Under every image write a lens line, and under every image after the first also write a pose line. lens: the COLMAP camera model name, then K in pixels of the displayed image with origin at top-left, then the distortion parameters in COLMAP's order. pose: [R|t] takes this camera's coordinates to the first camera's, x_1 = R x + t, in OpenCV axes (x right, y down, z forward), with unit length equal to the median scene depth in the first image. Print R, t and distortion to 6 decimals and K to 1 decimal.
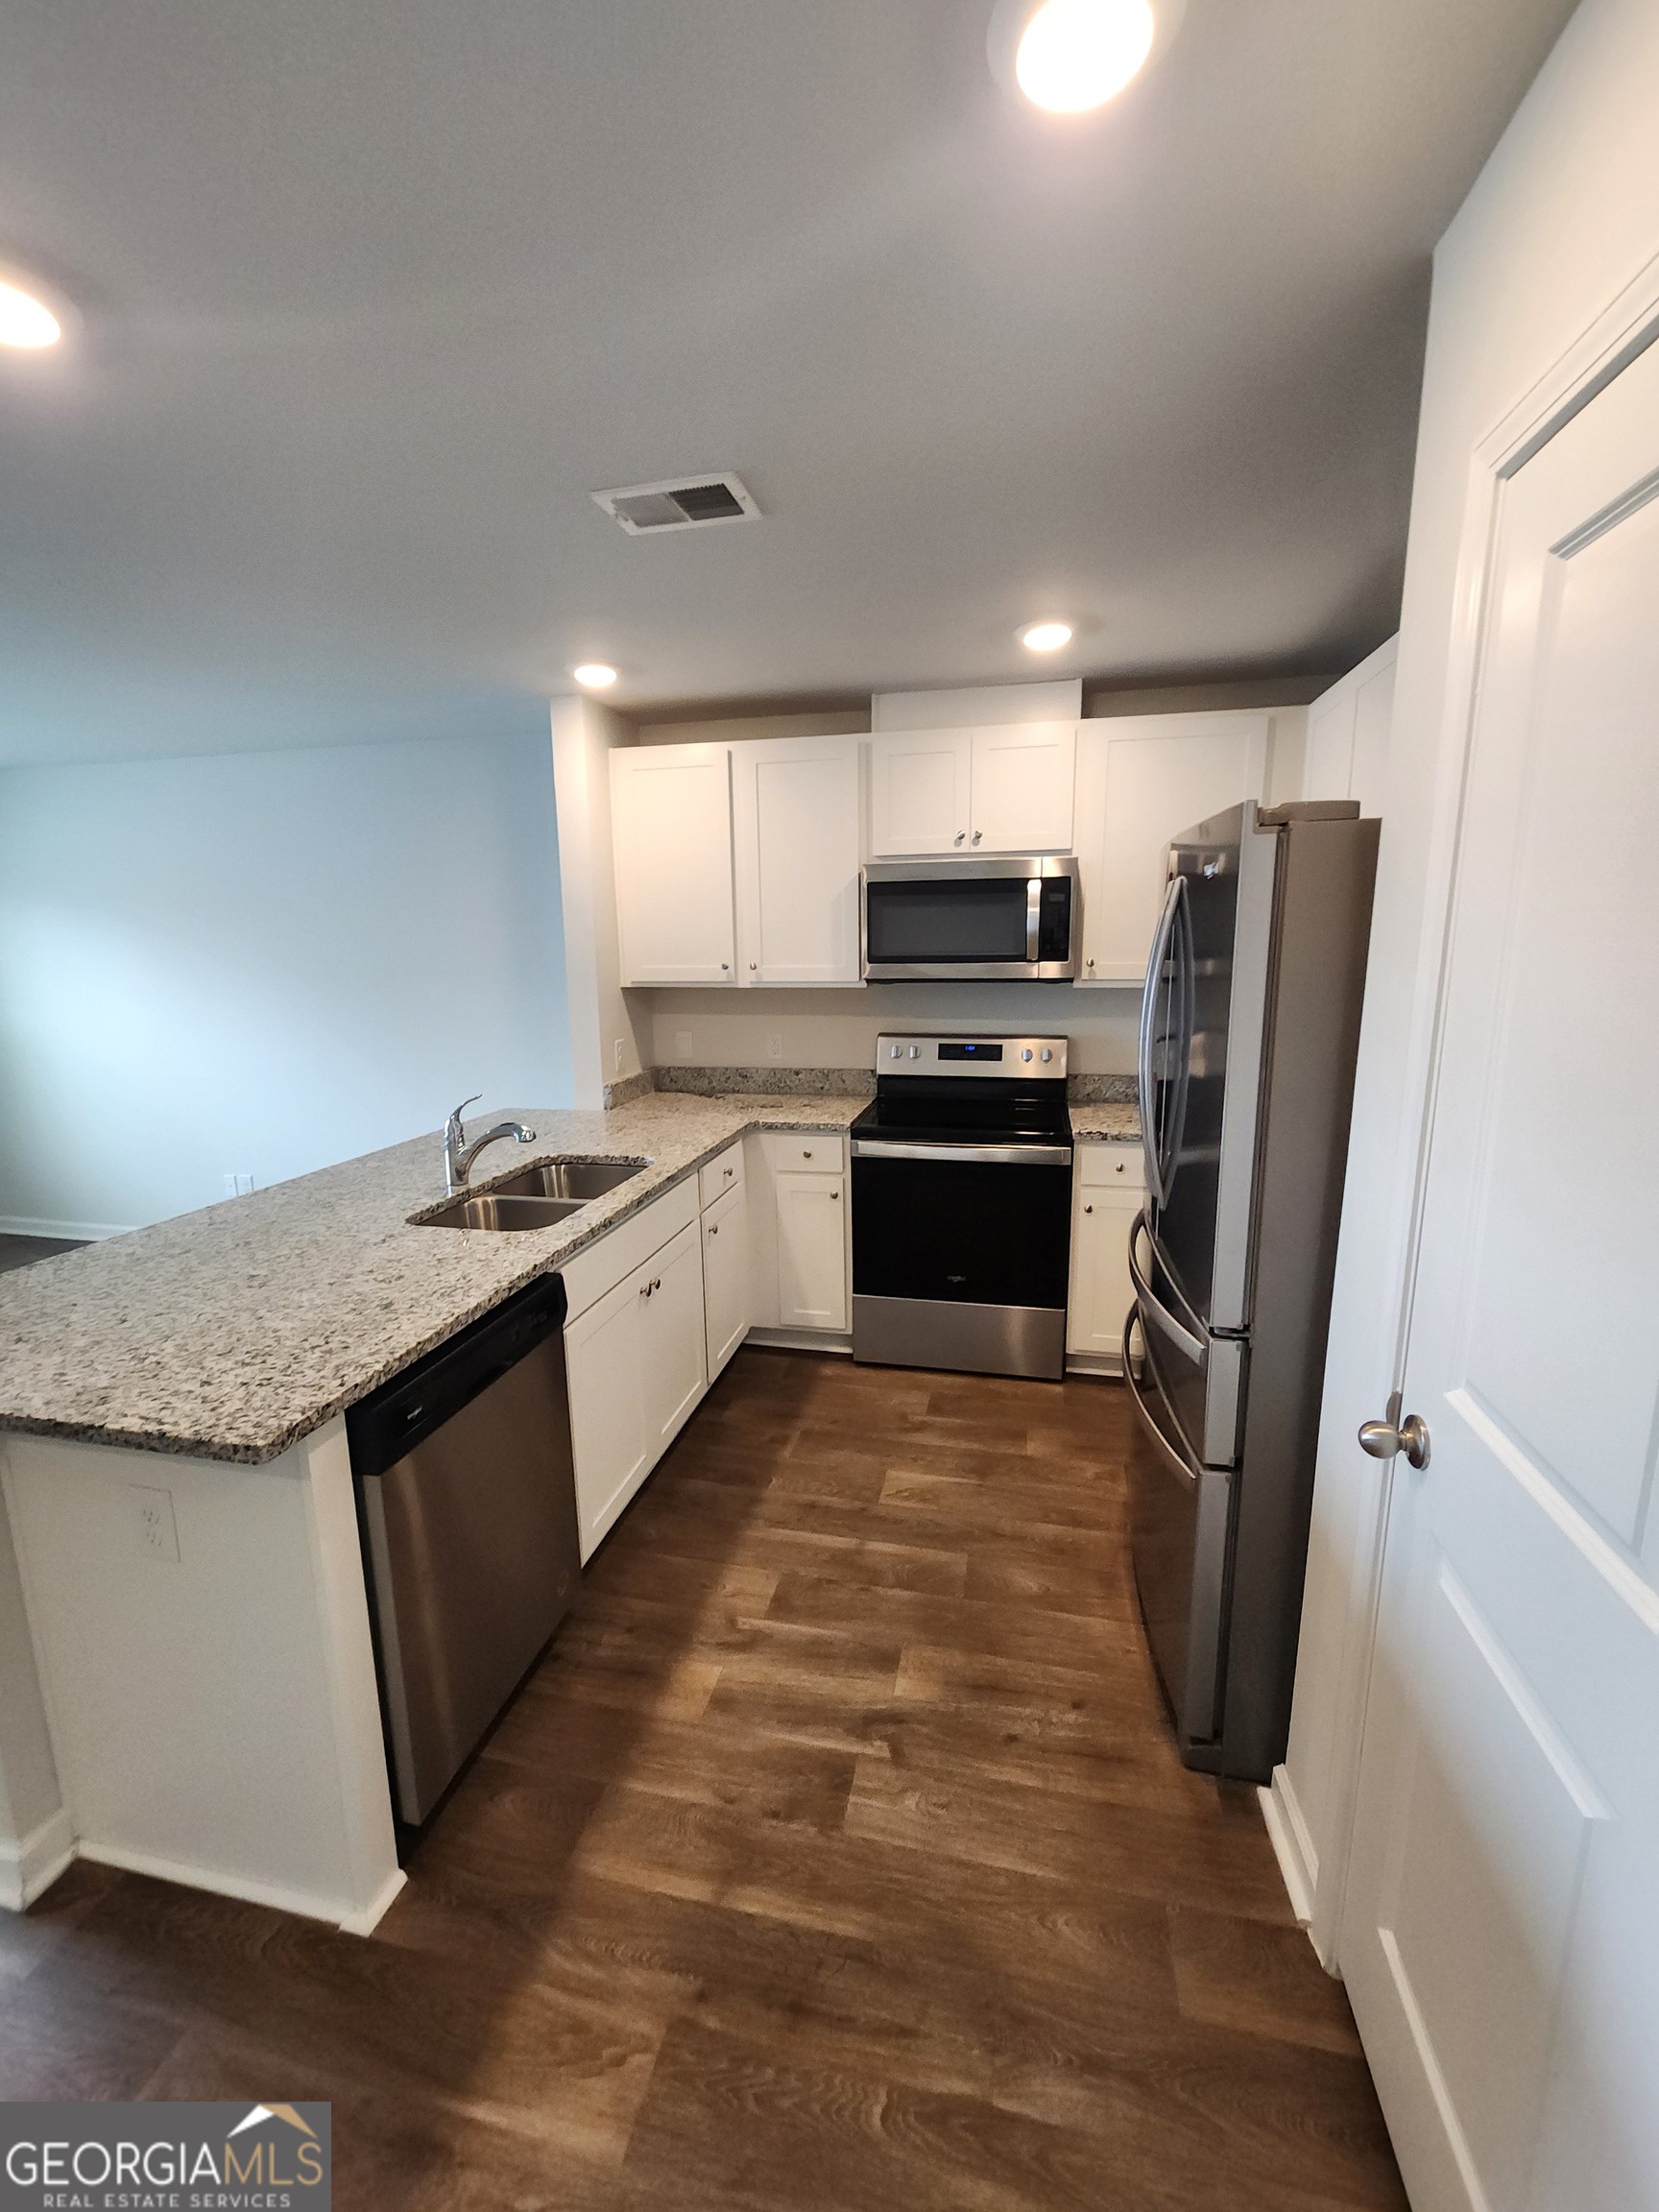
lens RADIAL K [[904.2, 0, 828.2], [0, 904.2, 1106.8], [0, 0, 1]] dist [-0.004186, 0.001212]
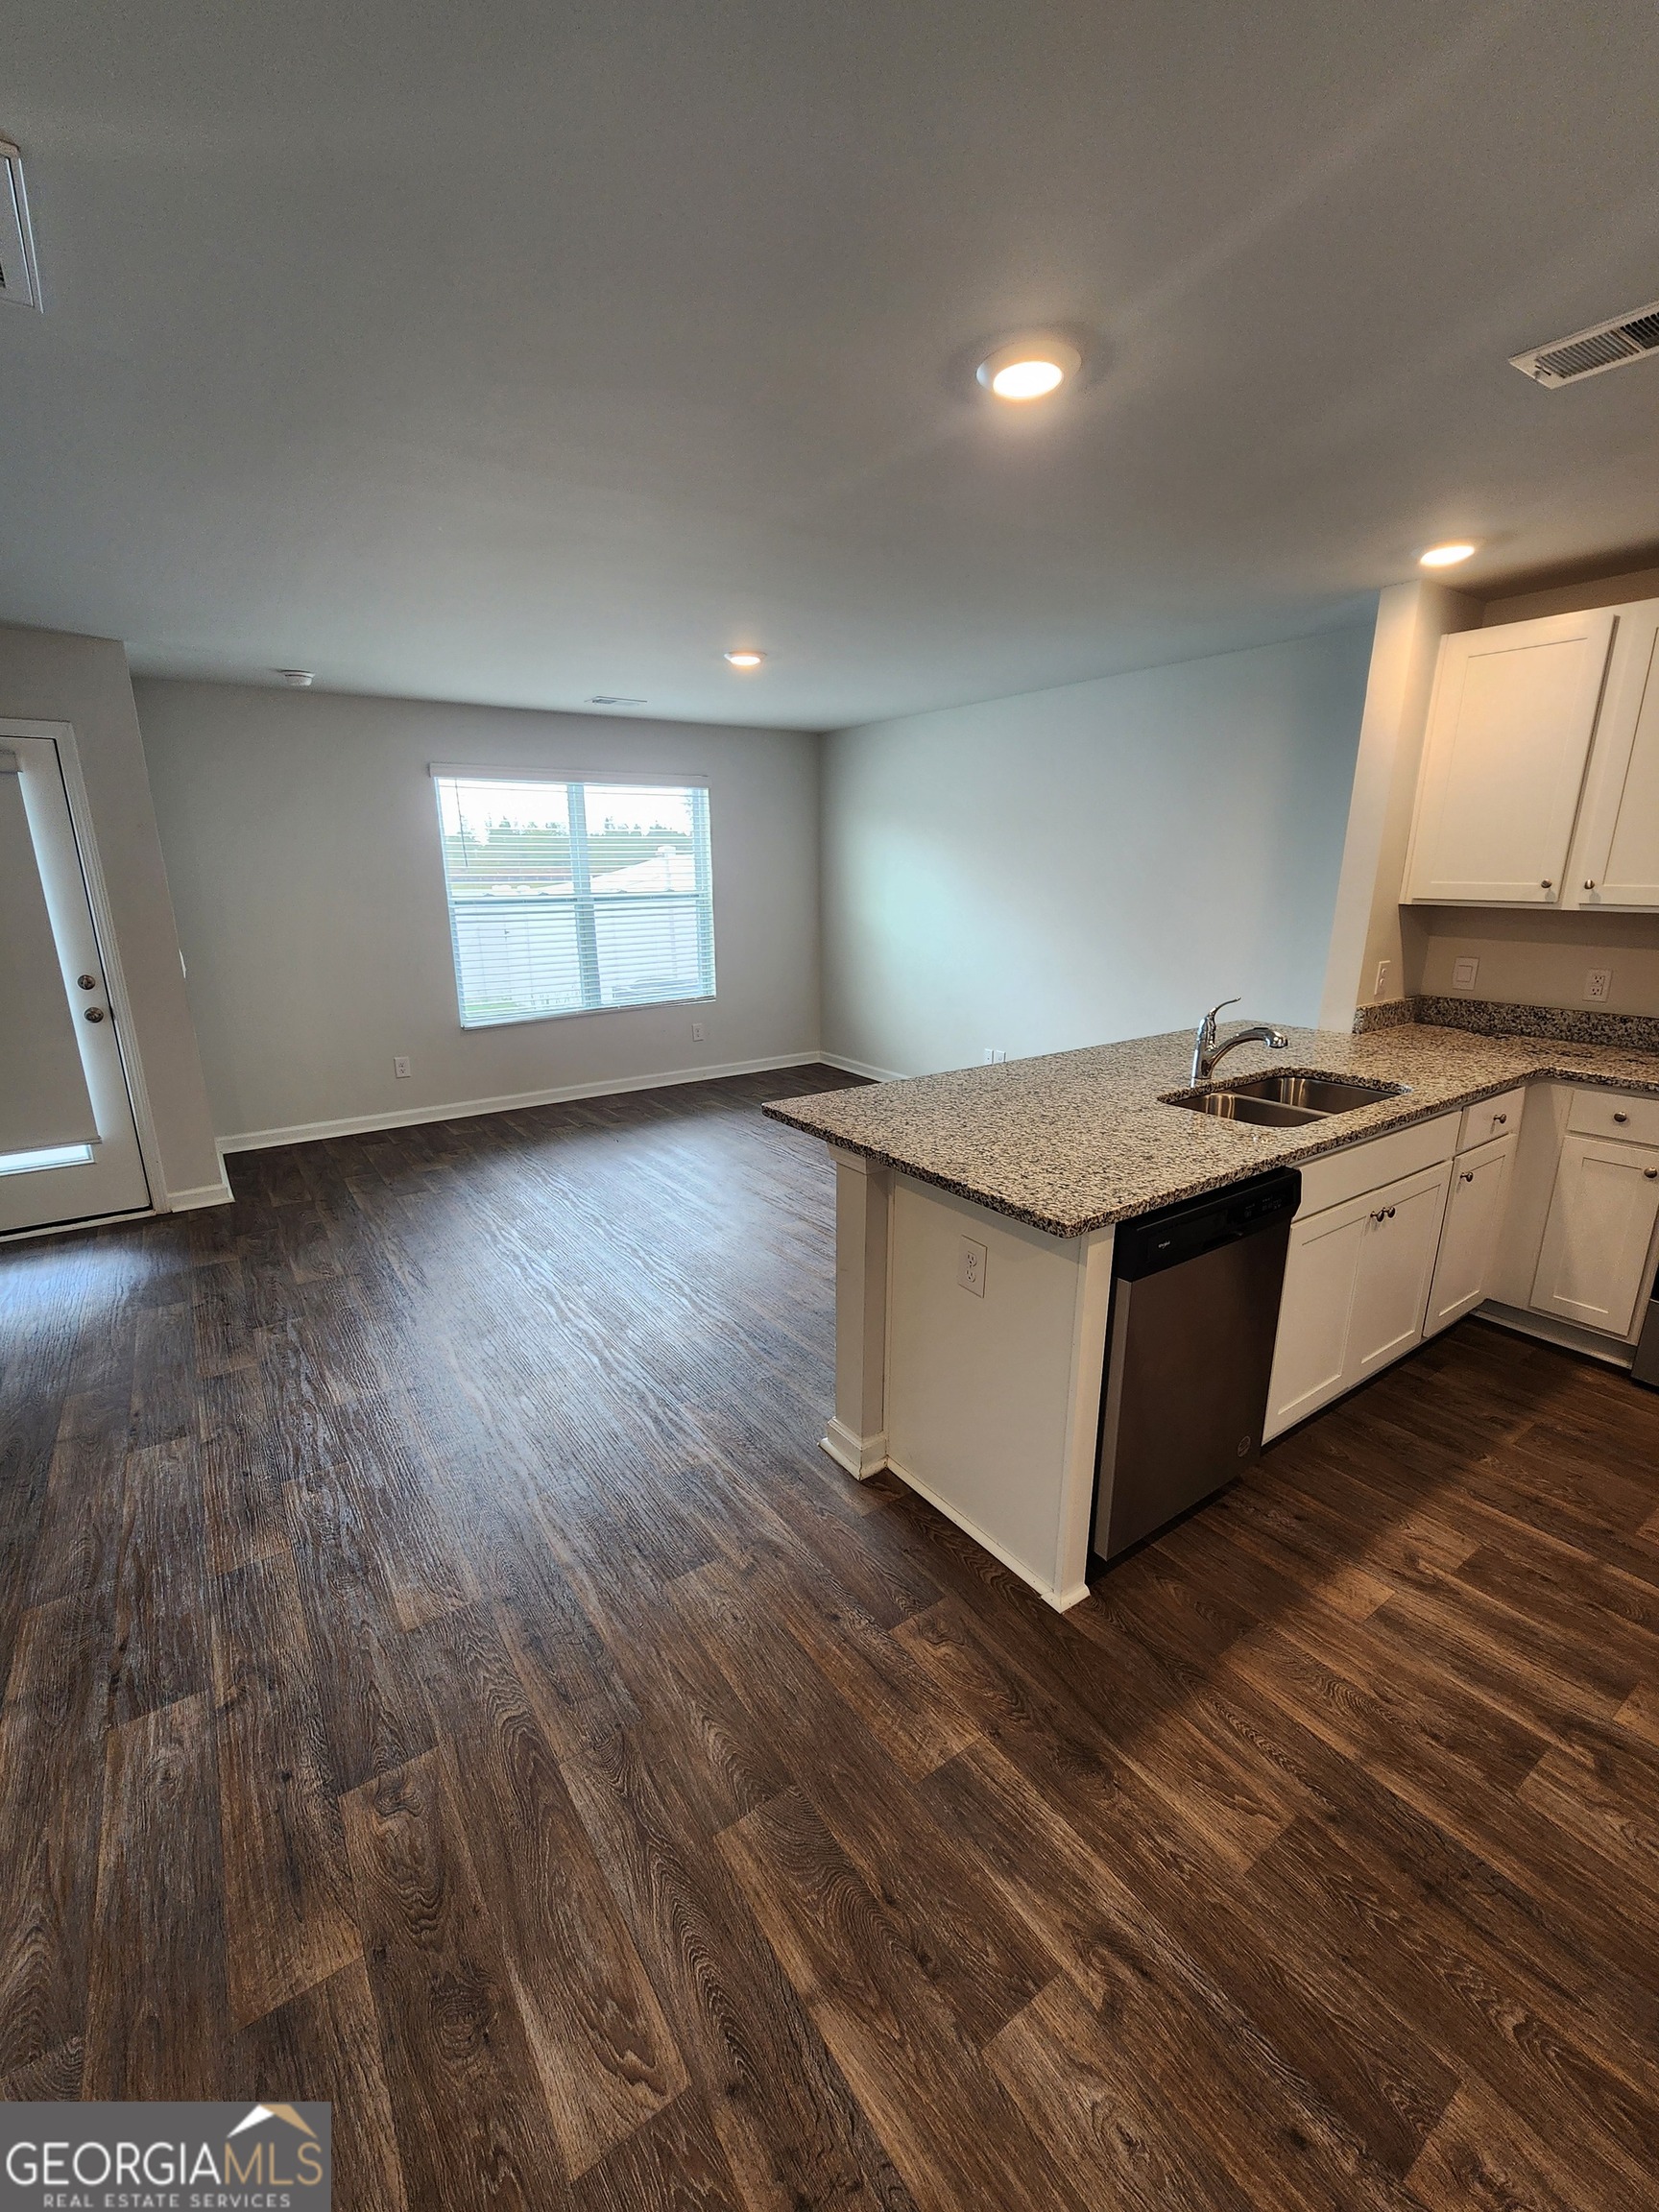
lens RADIAL K [[904.2, 0, 826.4], [0, 904.2, 1105.7], [0, 0, 1]] dist [-0.004186, 0.001212]
pose [[0.729632, 0.186005, -0.658058, -0.019503], [-0.128223, 0.982442, 0.135525, 0.038049], [0.671712, -0.014505, 0.740671, -0.153874]]
